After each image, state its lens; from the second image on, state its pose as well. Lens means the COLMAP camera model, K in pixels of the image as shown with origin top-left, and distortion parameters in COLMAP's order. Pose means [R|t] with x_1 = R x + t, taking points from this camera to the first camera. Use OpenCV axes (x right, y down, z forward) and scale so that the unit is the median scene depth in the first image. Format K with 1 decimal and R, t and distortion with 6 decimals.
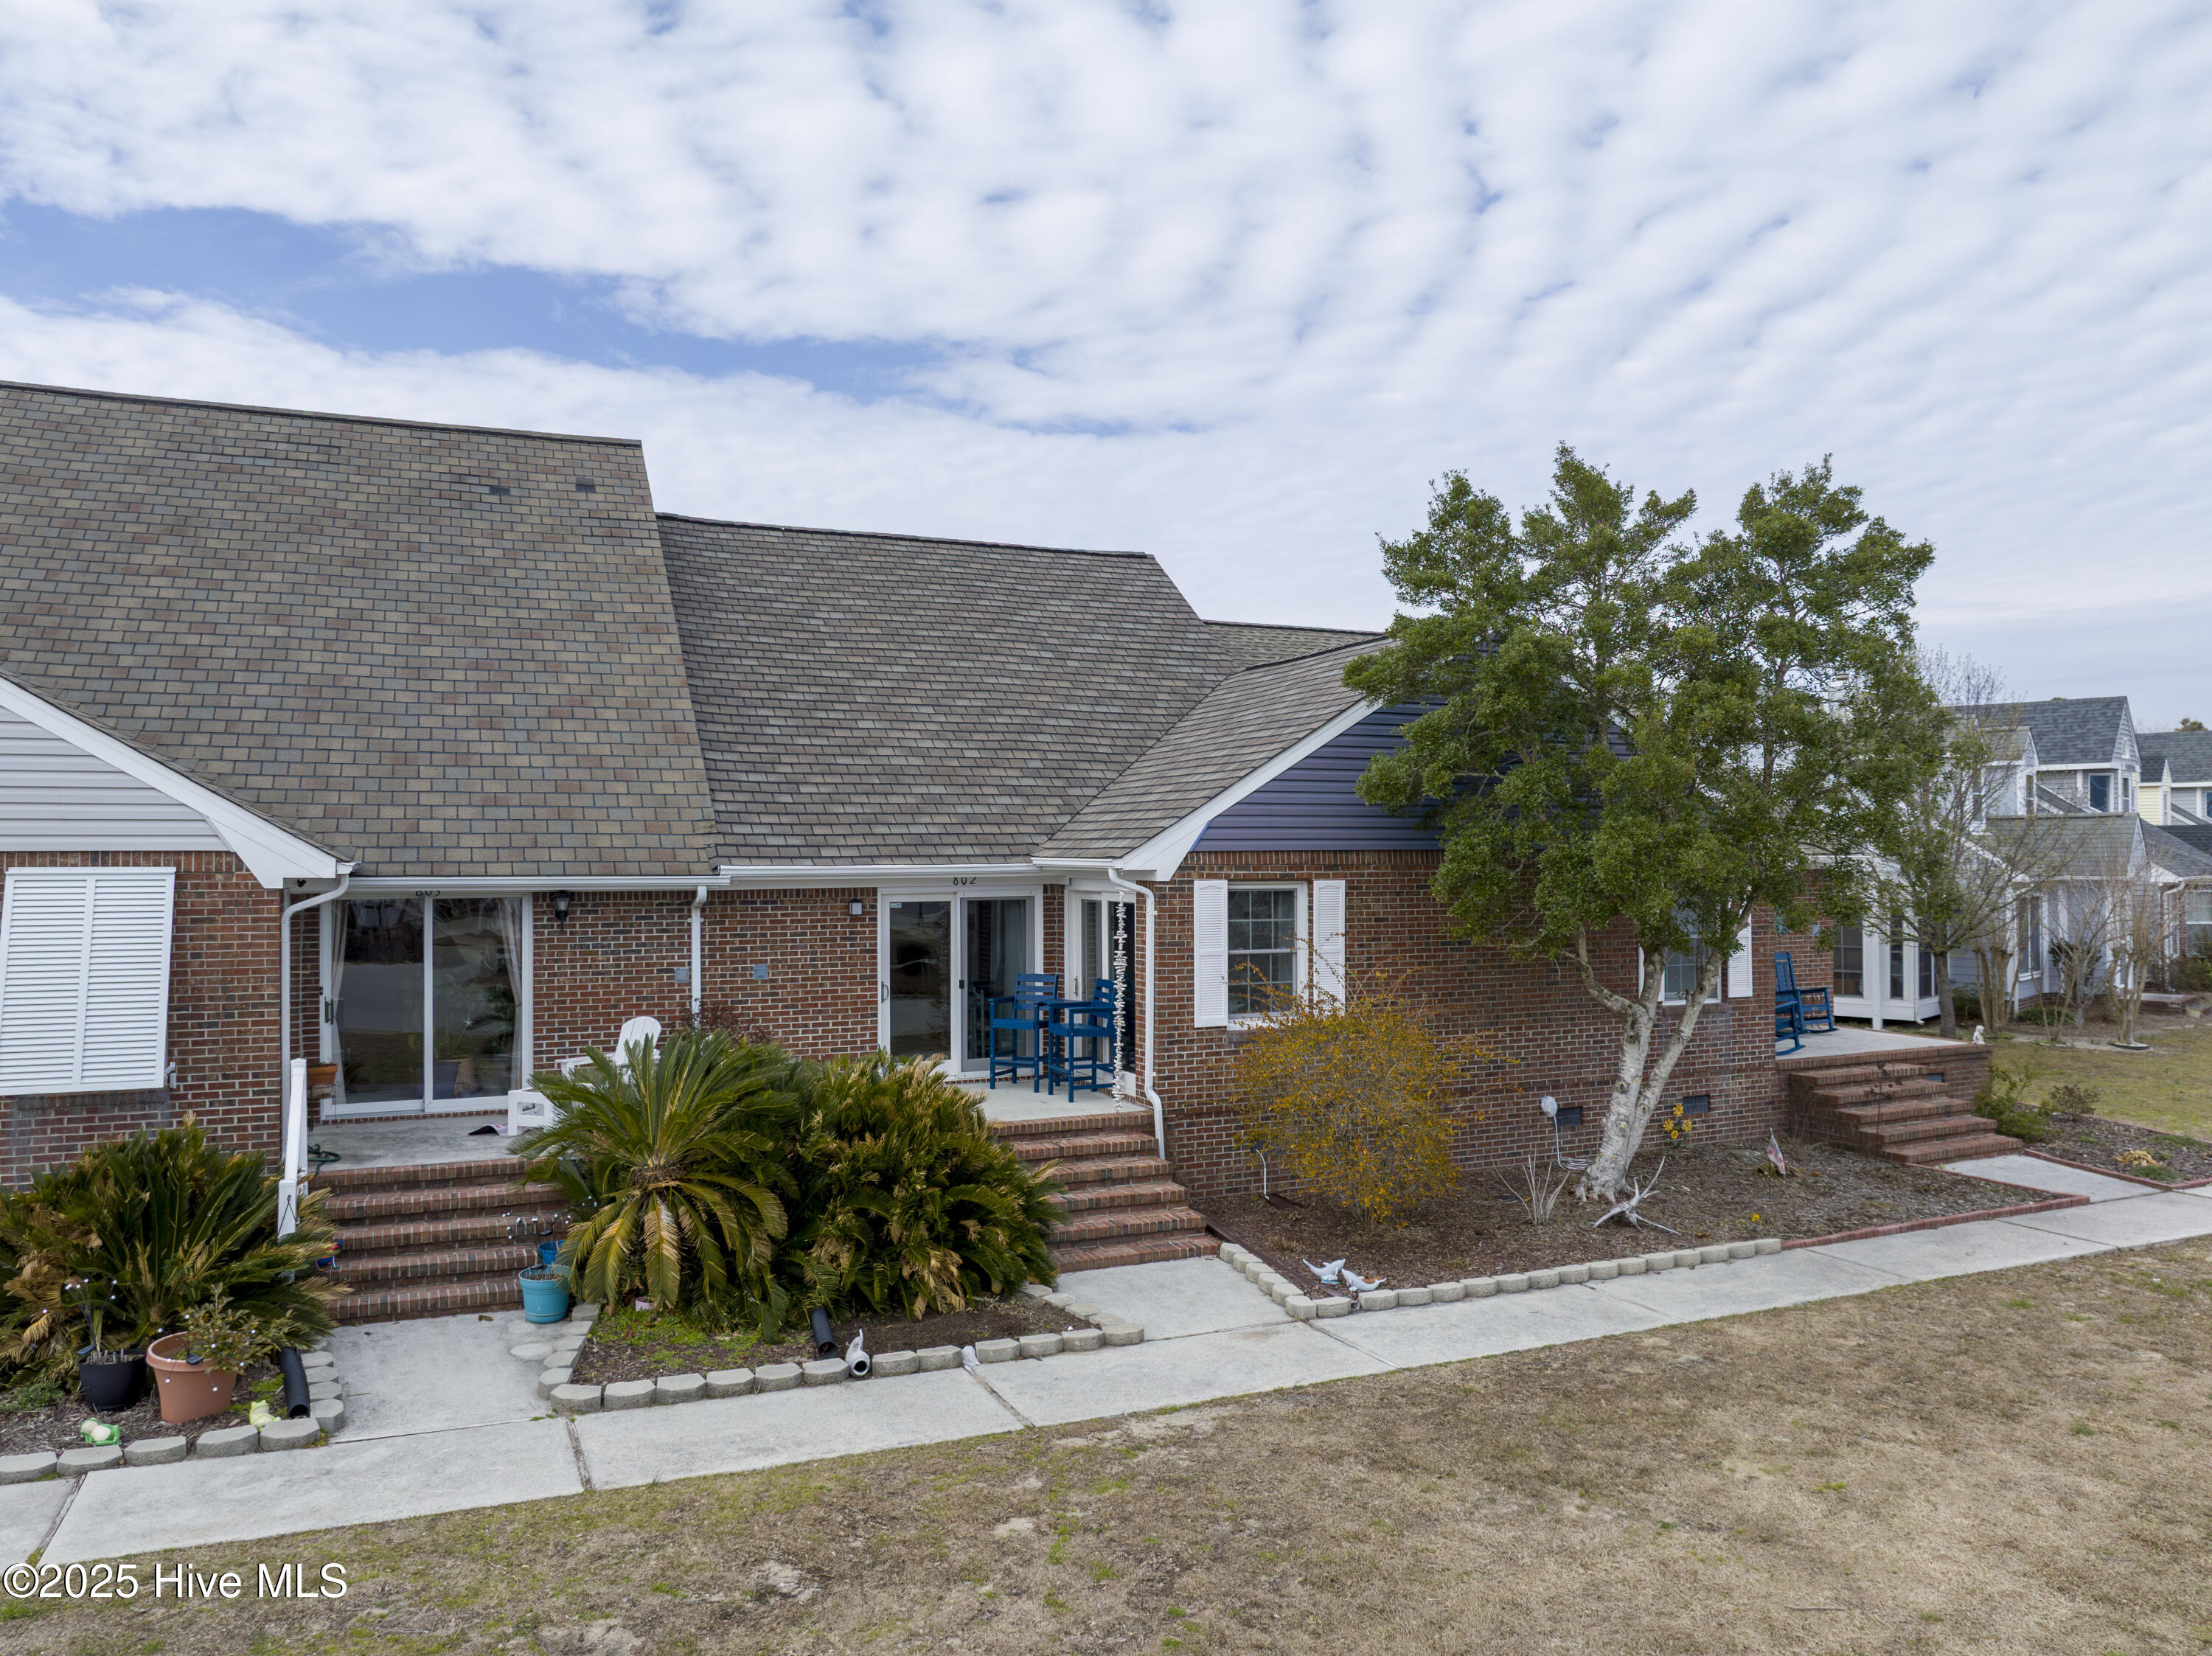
lens RADIAL K [[1564.9, 0, 1104.1], [0, 1564.9, 844.5], [0, 0, 1]] dist [-0.036510, -0.000505]
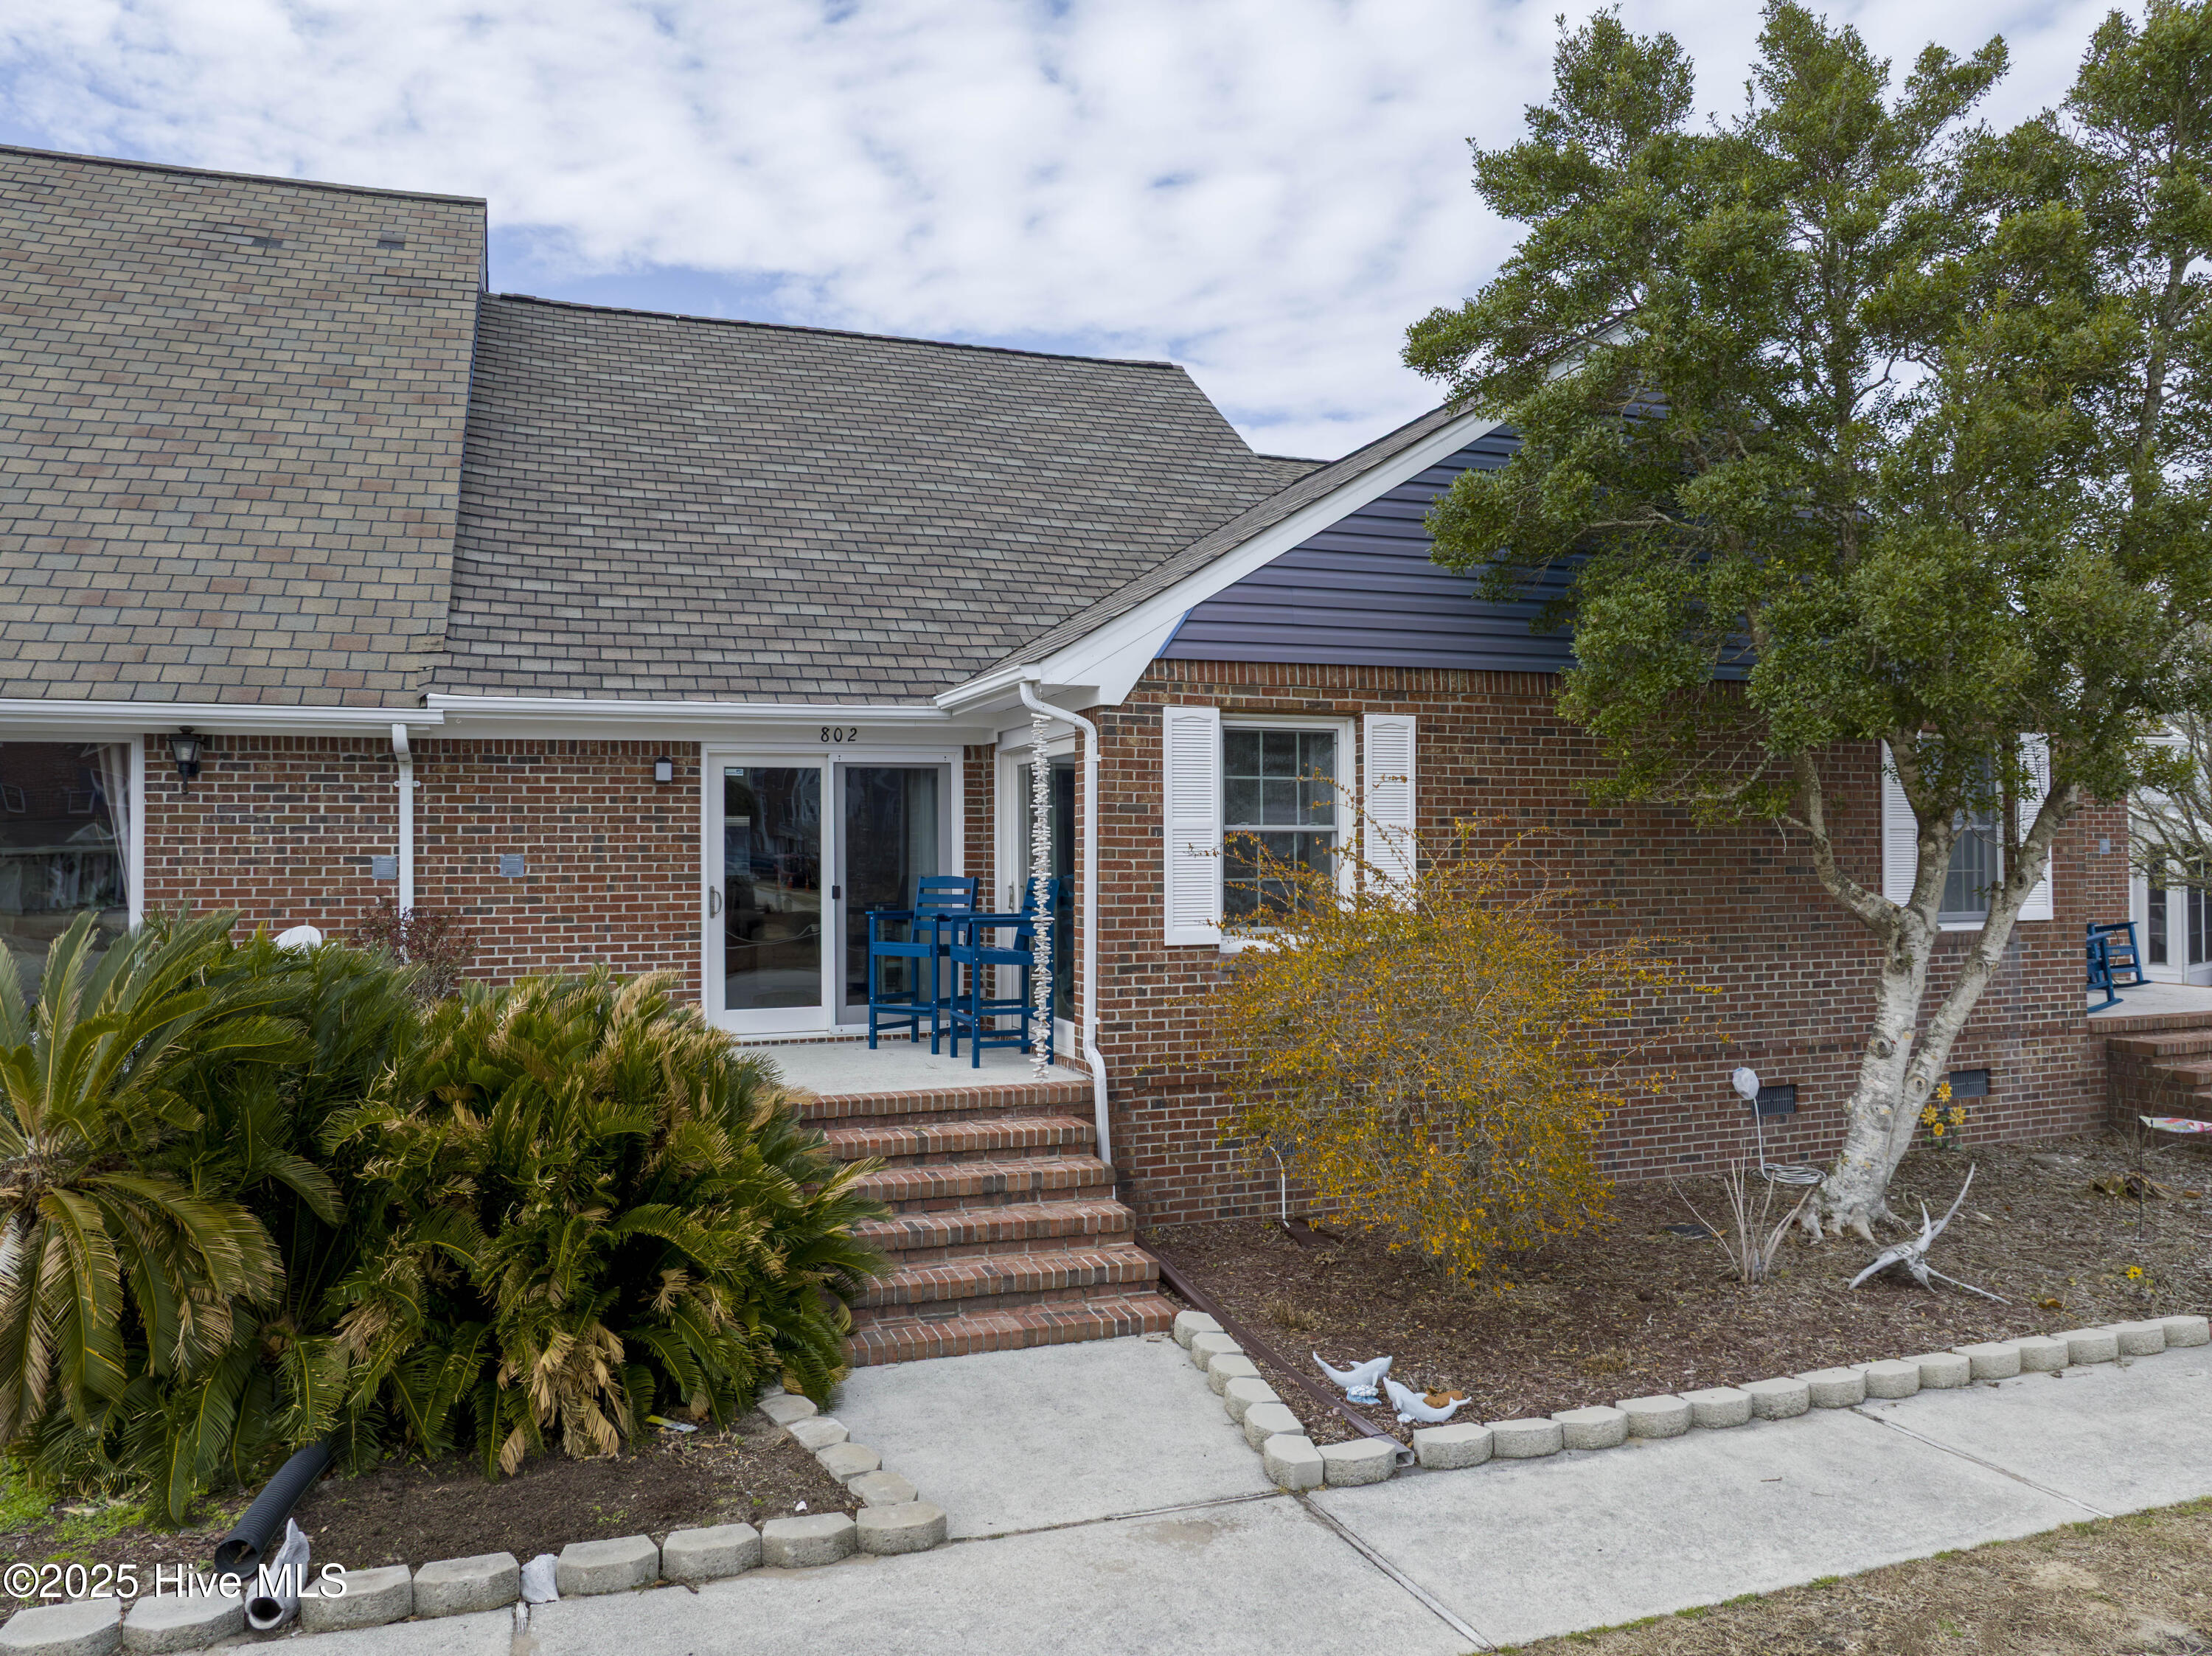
lens RADIAL K [[1564.9, 0, 1108.5], [0, 1564.9, 850.0], [0, 0, 1]] dist [-0.036510, -0.000505]
pose [[0.997504, -0.002142, -0.070574, 0.080931], [0.002403, 0.999991, 0.003615, 0.078854], [0.070566, -0.003775, 0.997500, 0.395393]]
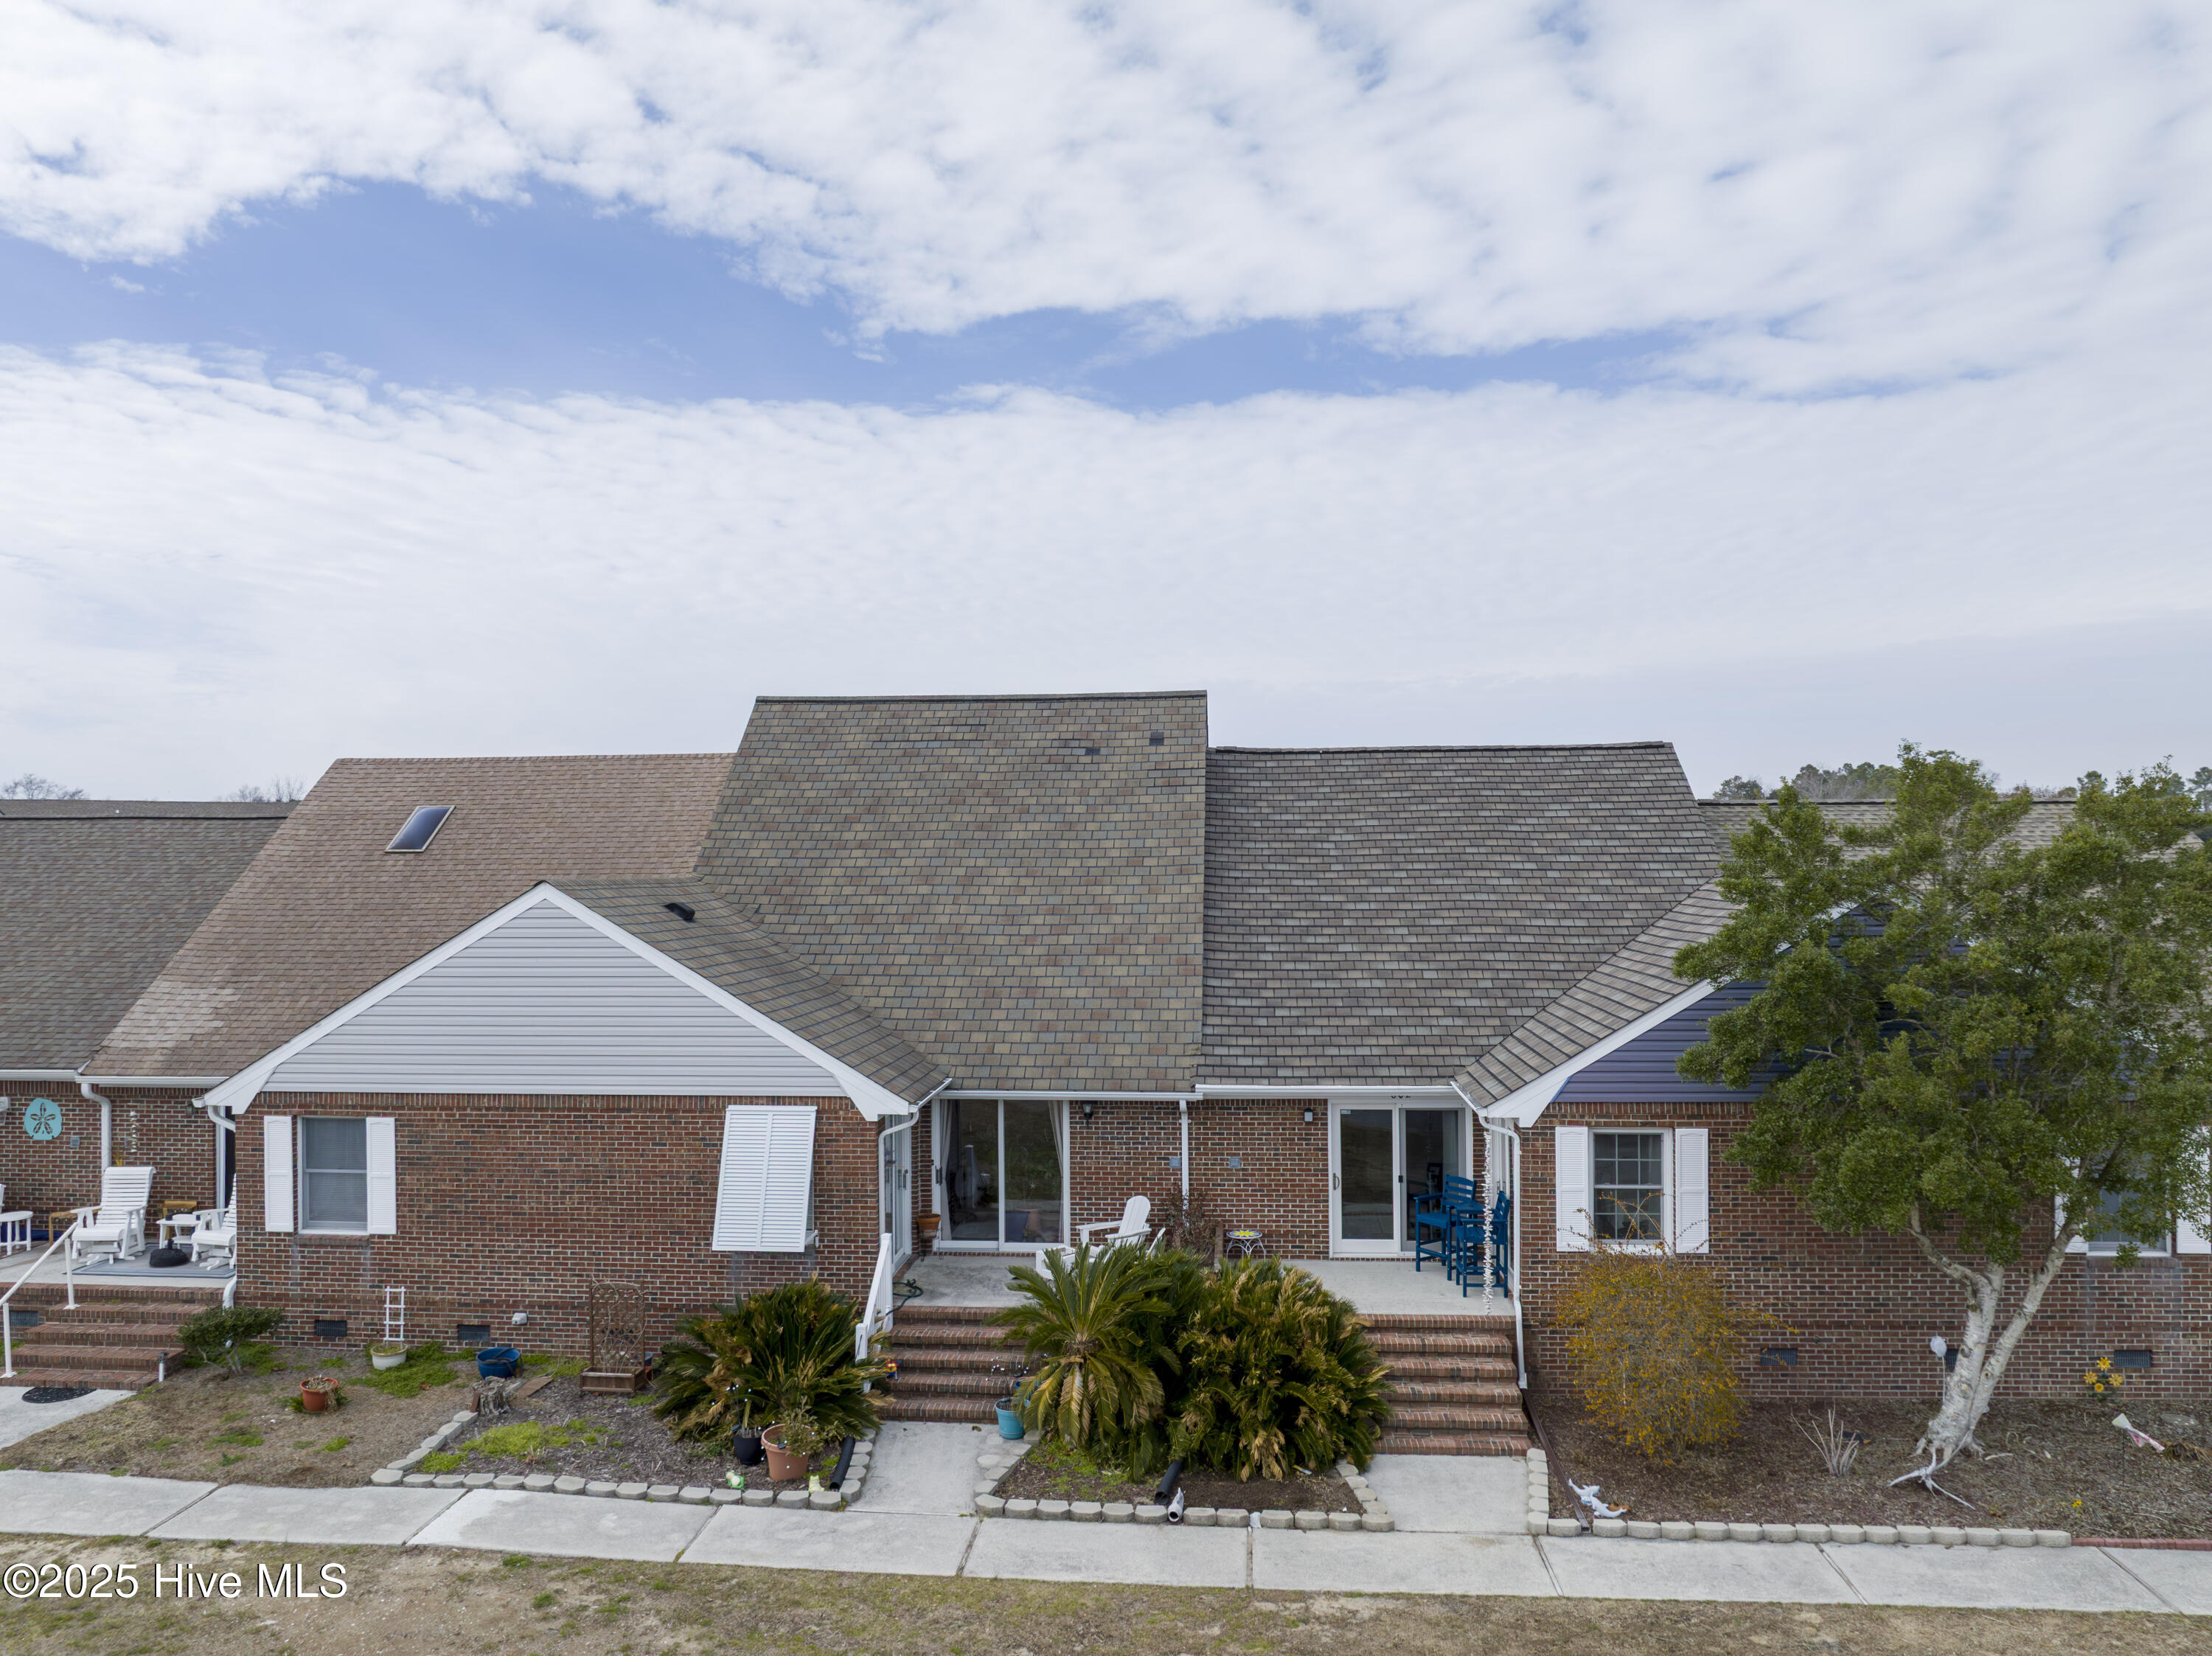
lens RADIAL K [[1564.9, 0, 1095.4], [0, 1564.9, 826.8], [0, 0, 1]] dist [-0.036510, -0.000505]
pose [[0.875864, -0.012735, -0.482390, 0.331101], [0.007974, 0.999897, -0.011920, -0.196459], [0.482492, 0.006594, 0.875876, -0.206393]]
